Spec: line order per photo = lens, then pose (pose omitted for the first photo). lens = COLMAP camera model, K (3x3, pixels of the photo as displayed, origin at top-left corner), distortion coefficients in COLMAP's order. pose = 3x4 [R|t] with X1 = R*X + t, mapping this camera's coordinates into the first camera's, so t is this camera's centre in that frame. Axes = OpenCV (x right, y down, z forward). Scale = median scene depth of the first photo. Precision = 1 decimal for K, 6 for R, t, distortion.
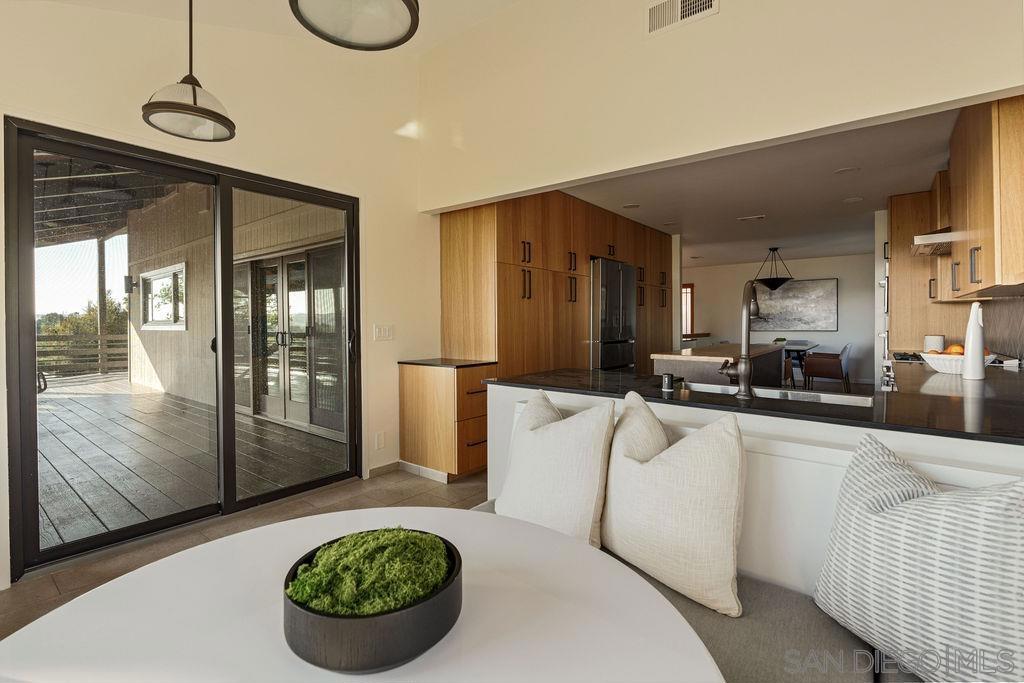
lens RADIAL K [[471.9, 0, 506.7], [0, 471.9, 326.8], [0, 0, 1]] dist [-0.003639, 0.004400]
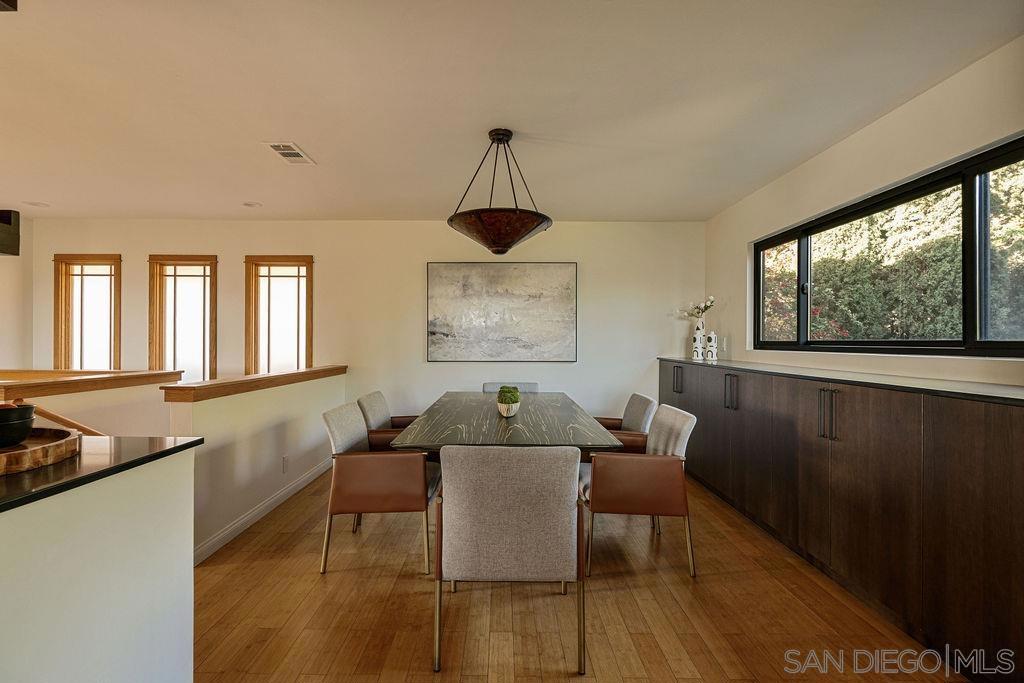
lens RADIAL K [[471.9, 0, 498.8], [0, 471.9, 343.6], [0, 0, 1]] dist [-0.003639, 0.004400]
pose [[0.792825, 0.003802, 0.609438, 0.341878], [-0.002311, 0.999992, -0.003232, -0.010597], [-0.609445, 0.001154, 0.792827, 0.700074]]
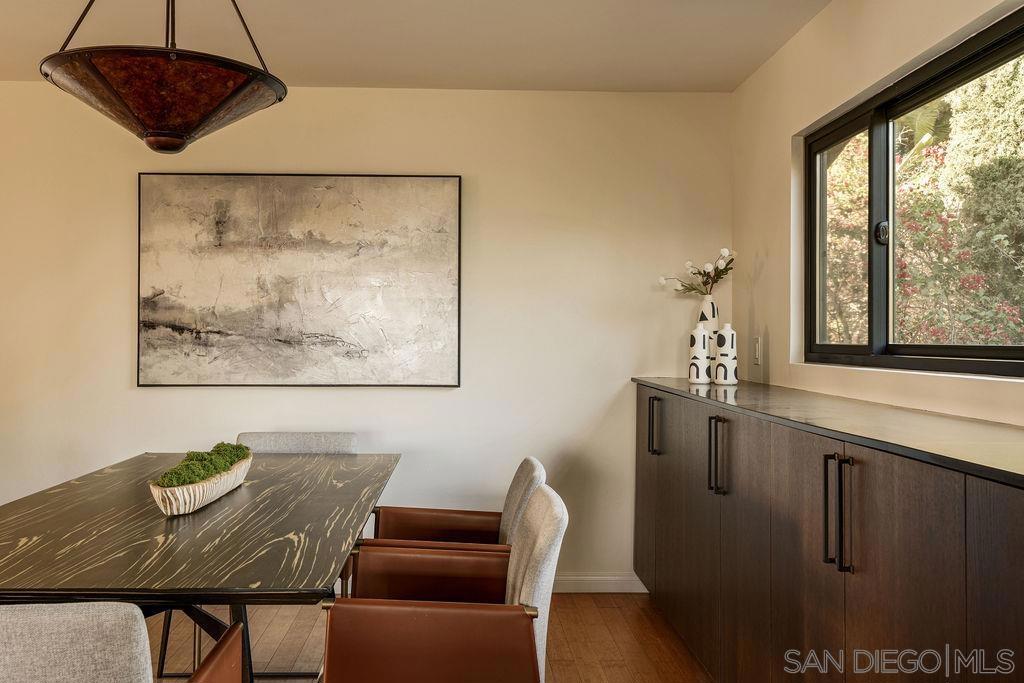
lens RADIAL K [[941.5, 0, 514.9], [0, 941.5, 333.4], [0, 0, 1]] dist [0.005827, 0.000000]
pose [[0.774008, 0.012191, 0.633059, 0.452421], [-0.005228, 0.999904, -0.012863, -0.014339], [-0.633155, 0.006647, 0.773997, 0.658756]]
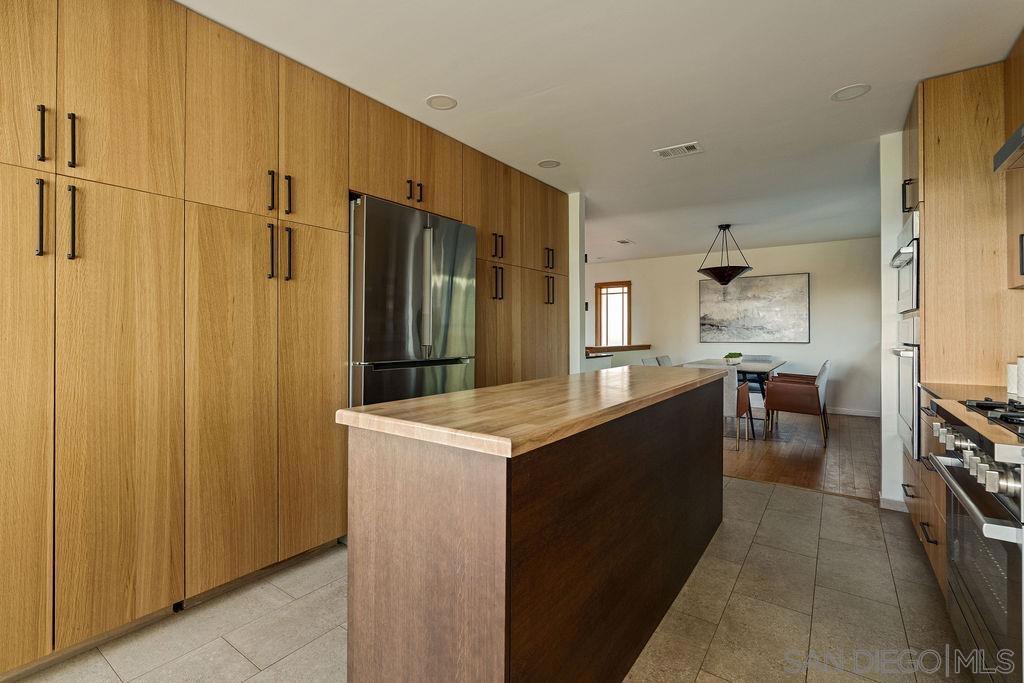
lens RADIAL K [[471.9, 0, 518.6], [0, 471.9, 333.2], [0, 0, 1]] dist [-0.003639, 0.004400]
pose [[0.997301, 0.004591, 0.073276, 0.200013], [-0.004038, 0.999962, -0.007699, 0.000966], [-0.073309, 0.007383, 0.997282, 0.308695]]
